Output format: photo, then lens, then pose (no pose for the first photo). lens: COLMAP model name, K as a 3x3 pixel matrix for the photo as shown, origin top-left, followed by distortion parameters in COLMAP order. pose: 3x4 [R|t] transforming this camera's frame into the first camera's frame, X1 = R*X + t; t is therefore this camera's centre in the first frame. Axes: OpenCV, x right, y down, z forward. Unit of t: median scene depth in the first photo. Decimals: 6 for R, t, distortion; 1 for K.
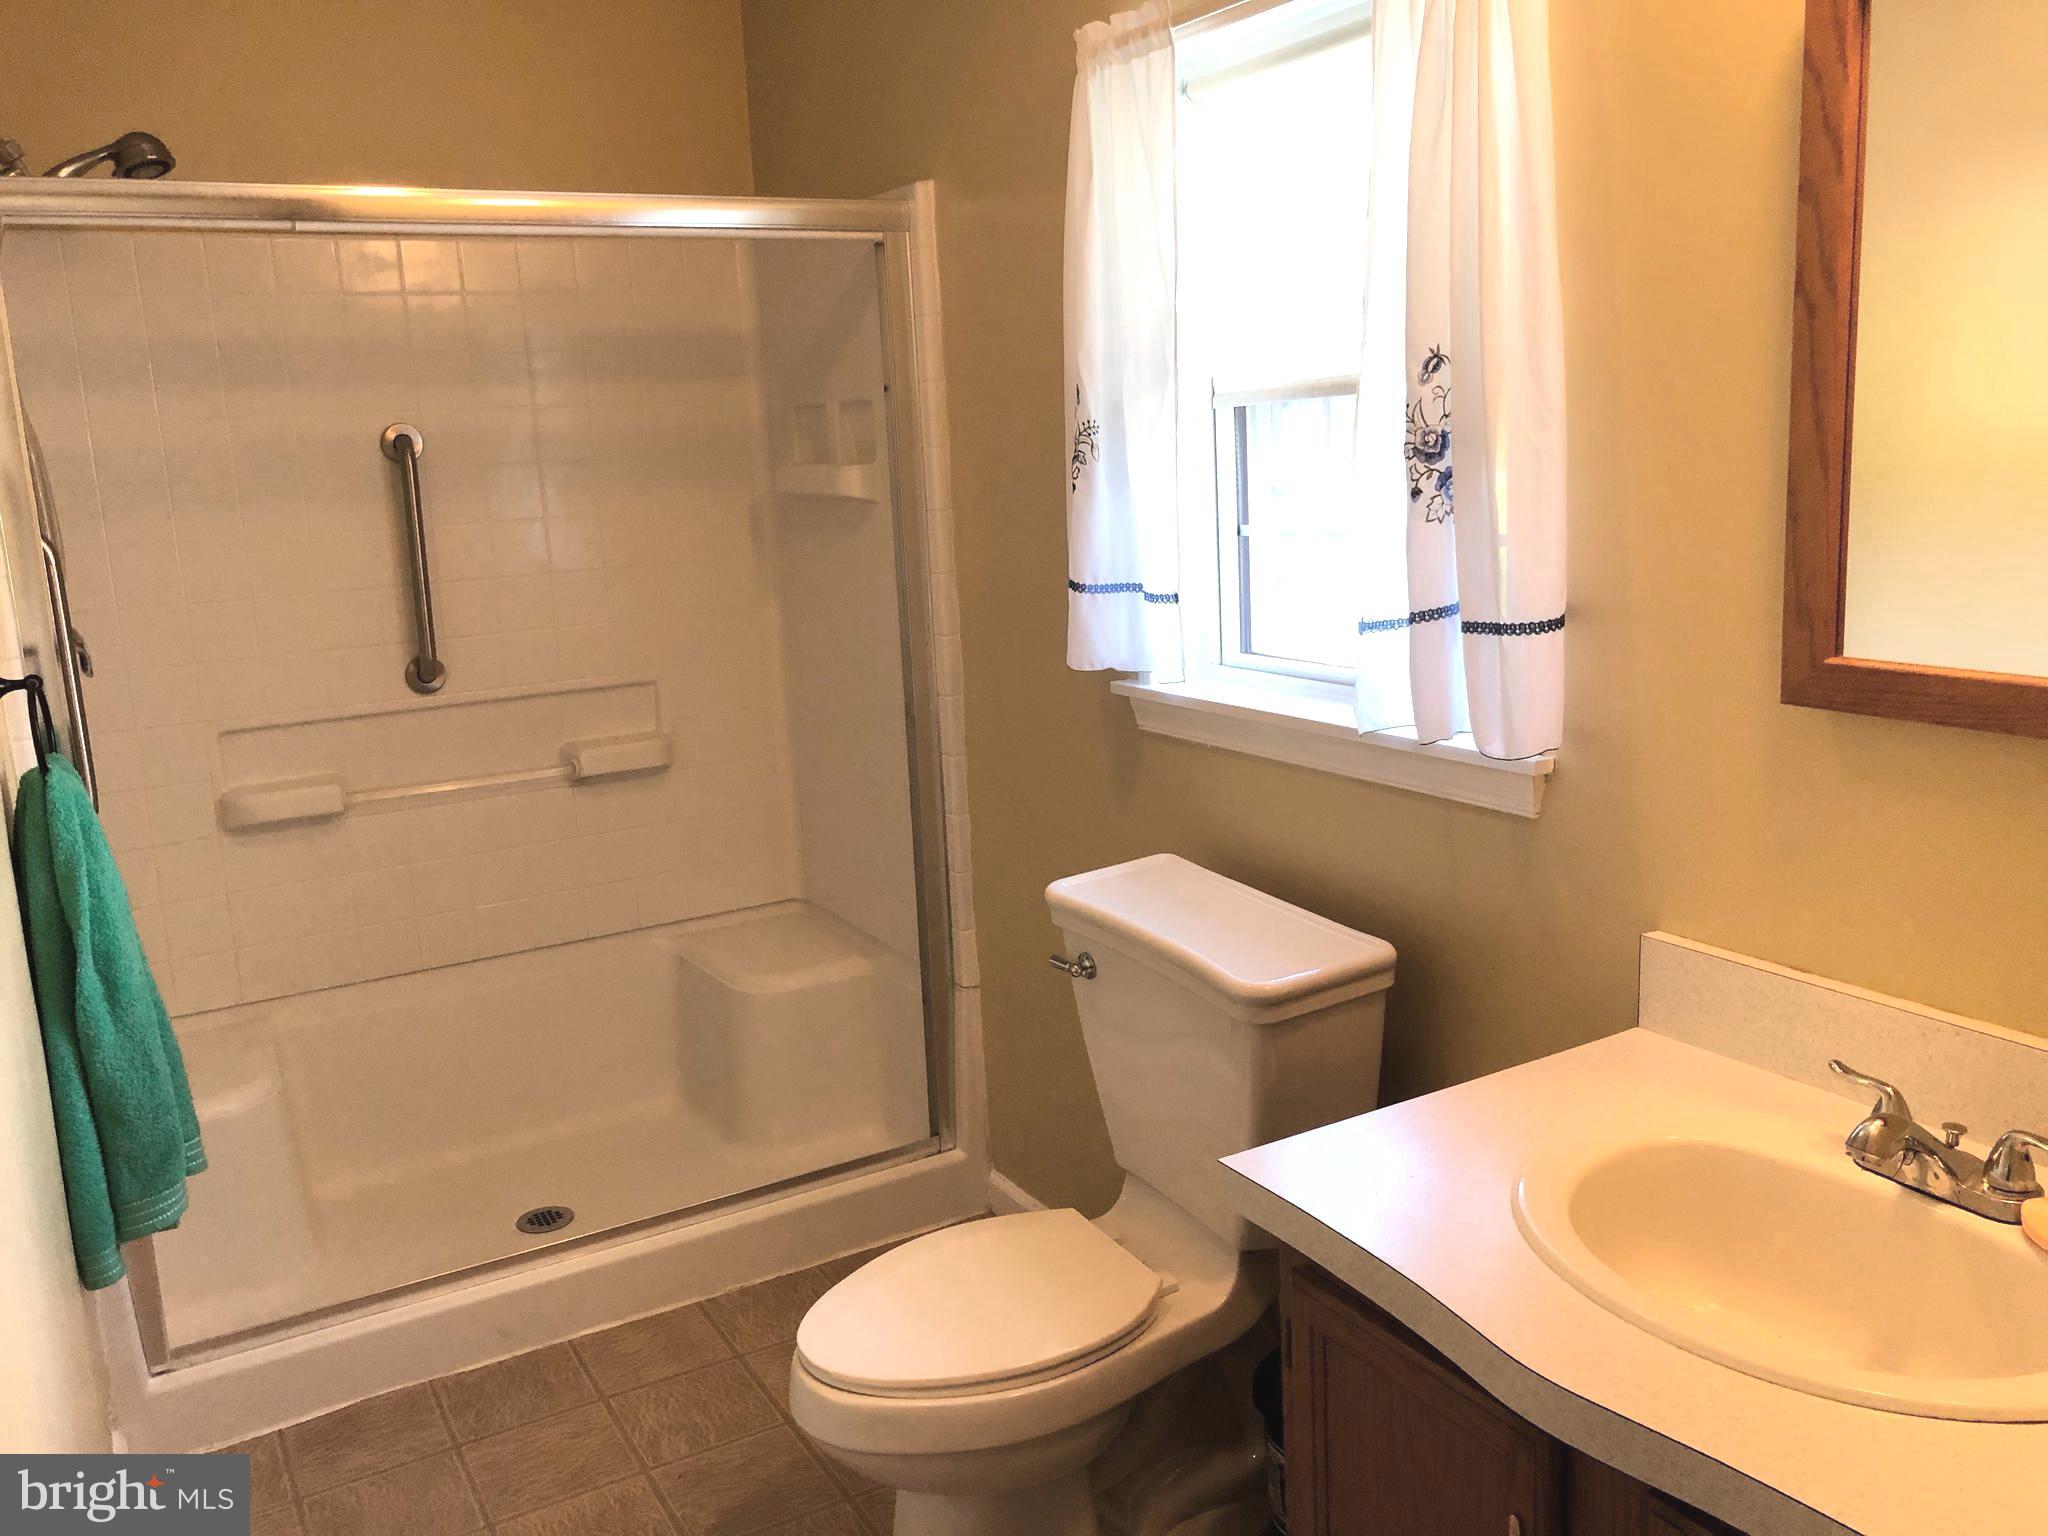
lens RADIAL K [[1682.4, 0, 1036.9], [0, 1682.4, 750.3], [0, 0, 1]] dist [0.039076, -0.046336]
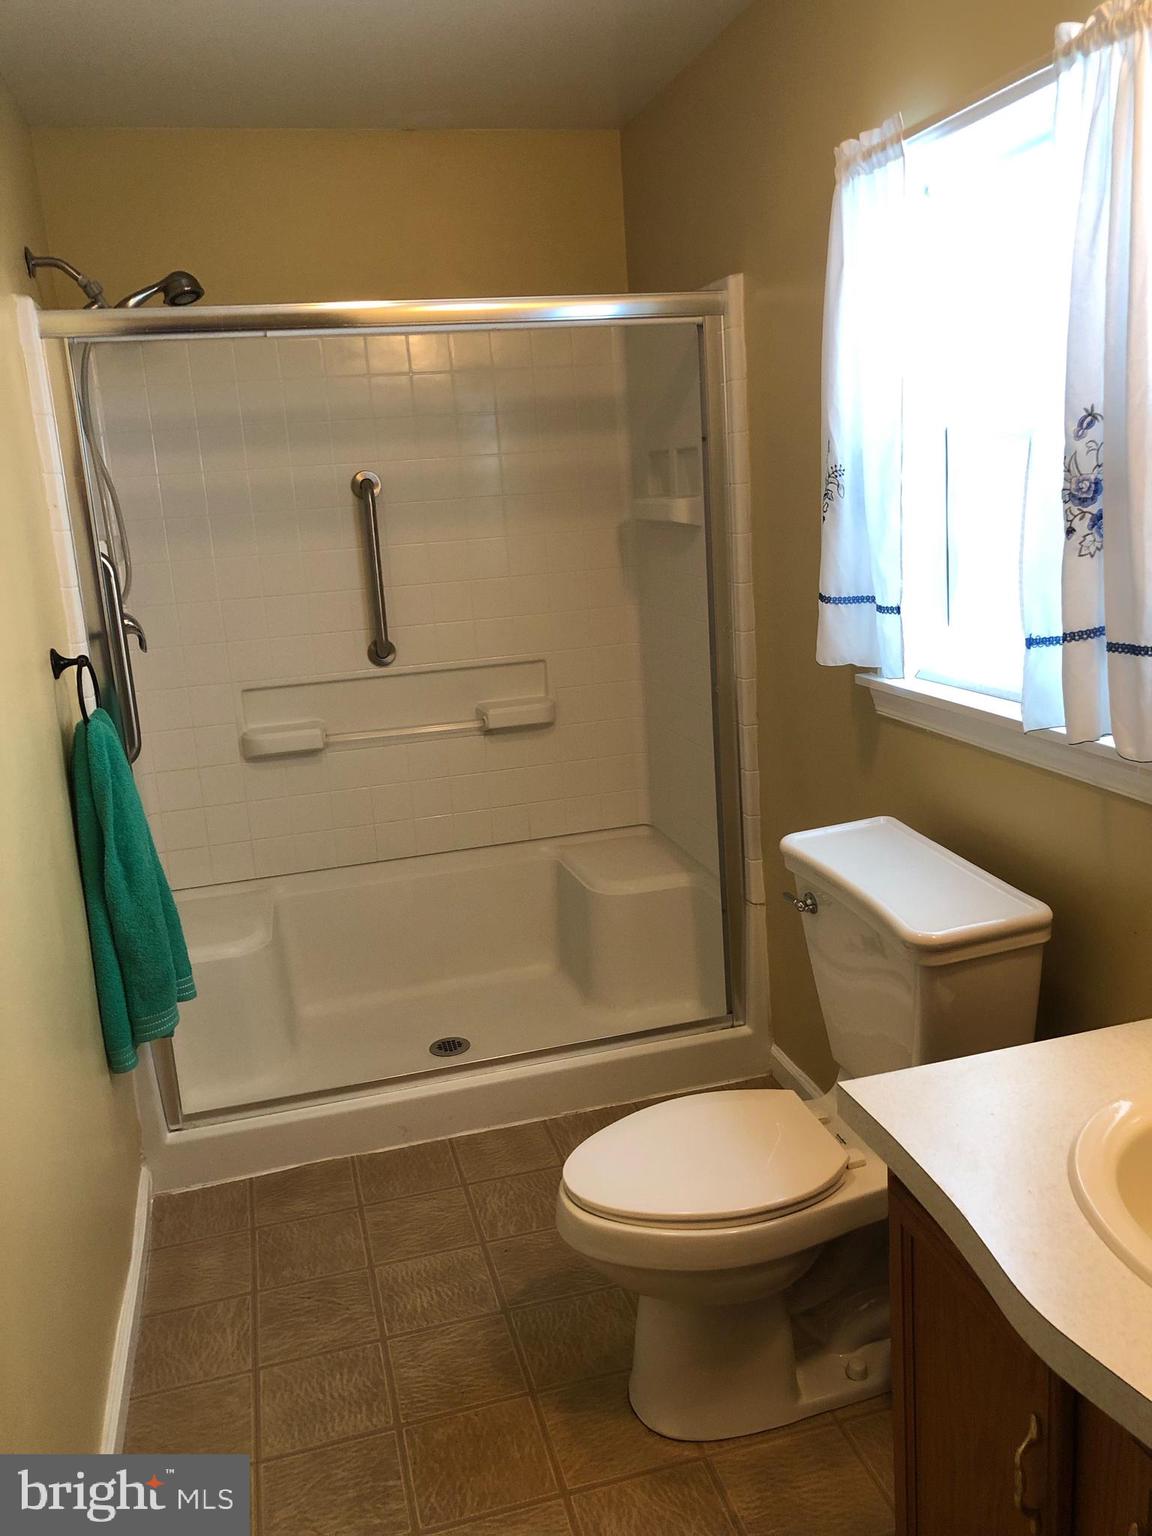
lens RADIAL K [[1261.8, 0, 600.4], [0, 1261.8, 745.3], [0, 0, 1]] dist [0.039076, -0.046336]
pose [[0.967781, 0.039909, -0.248612, 0.105048], [-0.030091, 0.998615, 0.043169, -0.025189], [0.249991, -0.034297, 0.967641, 0.045027]]
